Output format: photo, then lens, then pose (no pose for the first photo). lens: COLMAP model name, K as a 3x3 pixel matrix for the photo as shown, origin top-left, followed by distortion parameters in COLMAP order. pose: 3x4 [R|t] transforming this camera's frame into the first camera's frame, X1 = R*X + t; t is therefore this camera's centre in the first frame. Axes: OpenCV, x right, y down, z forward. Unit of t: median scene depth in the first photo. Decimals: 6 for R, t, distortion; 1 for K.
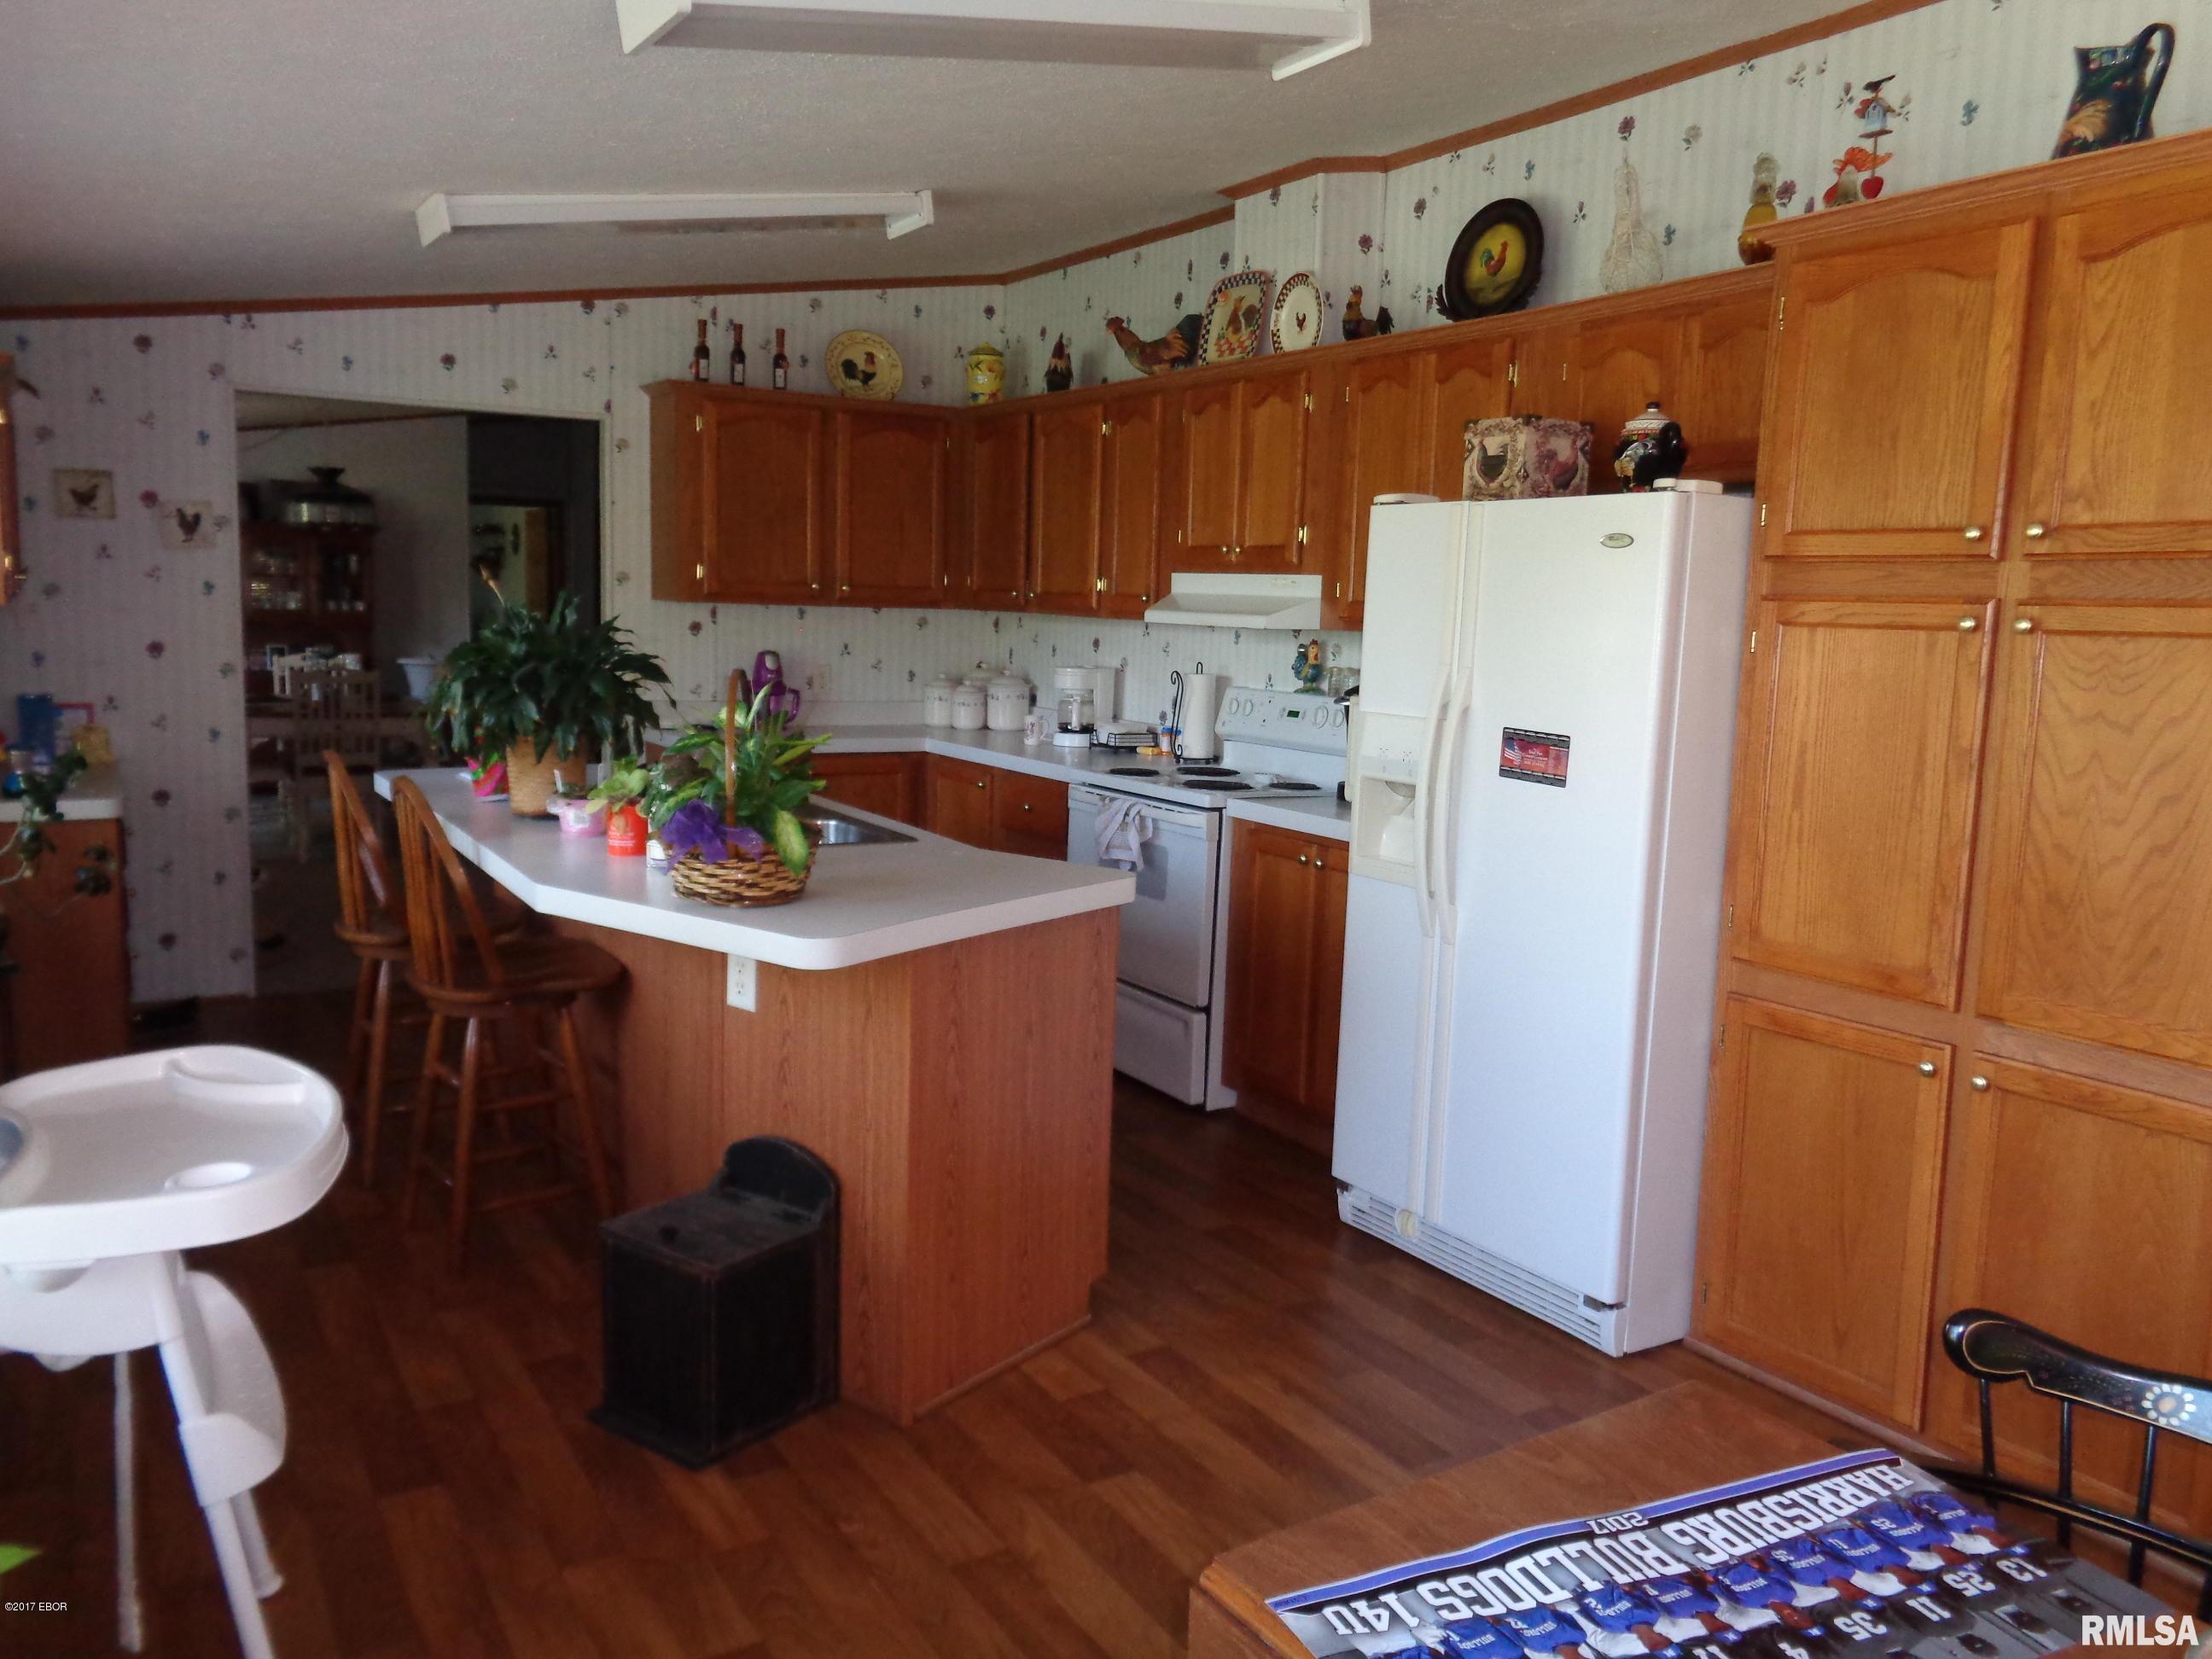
lens RADIAL K [[1644.7, 0, 1106.0], [0, 1644.7, 829.5], [0, 0, 1]] dist [0.006143, -0.002506]
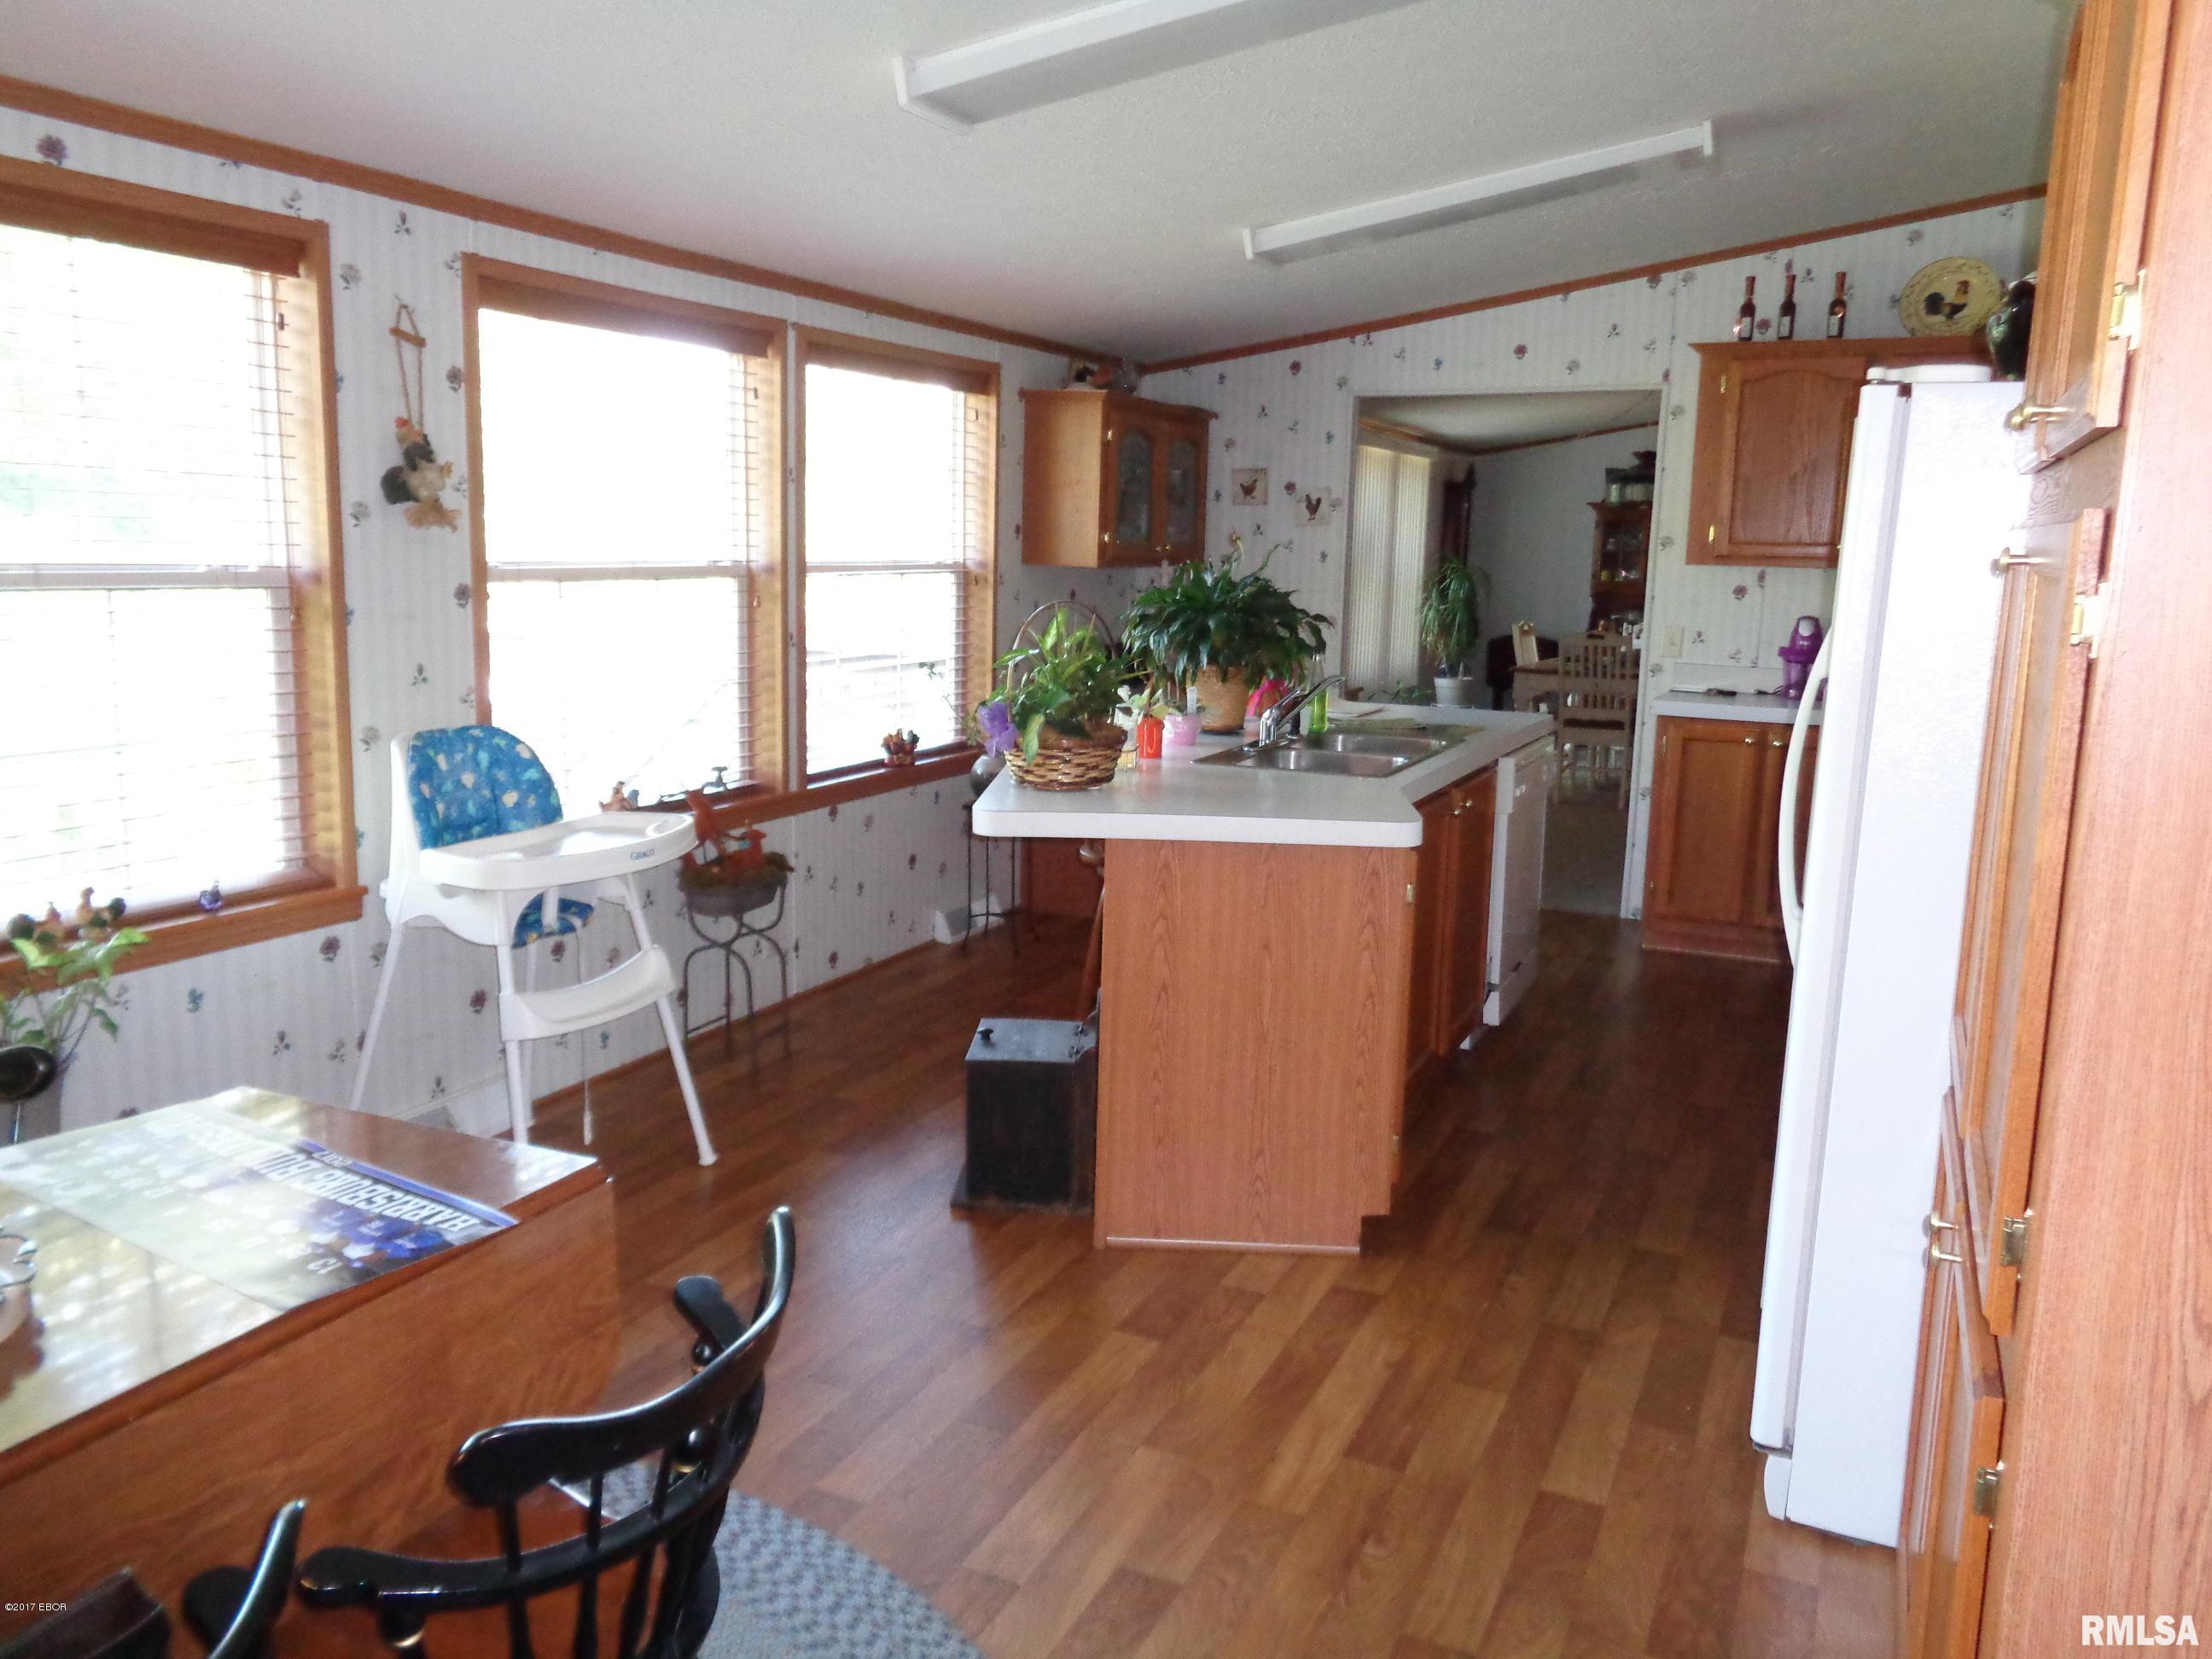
lens RADIAL K [[1627.3, 0, 1106.0], [0, 1627.3, 829.5], [0, 0, 1]] dist [-0.006804, 0.003270]
pose [[0.549699, 0.124197, -0.826079, 0.417980], [-0.115726, 0.990673, 0.071936, -0.009307], [0.827308, 0.056056, 0.558945, 0.174090]]
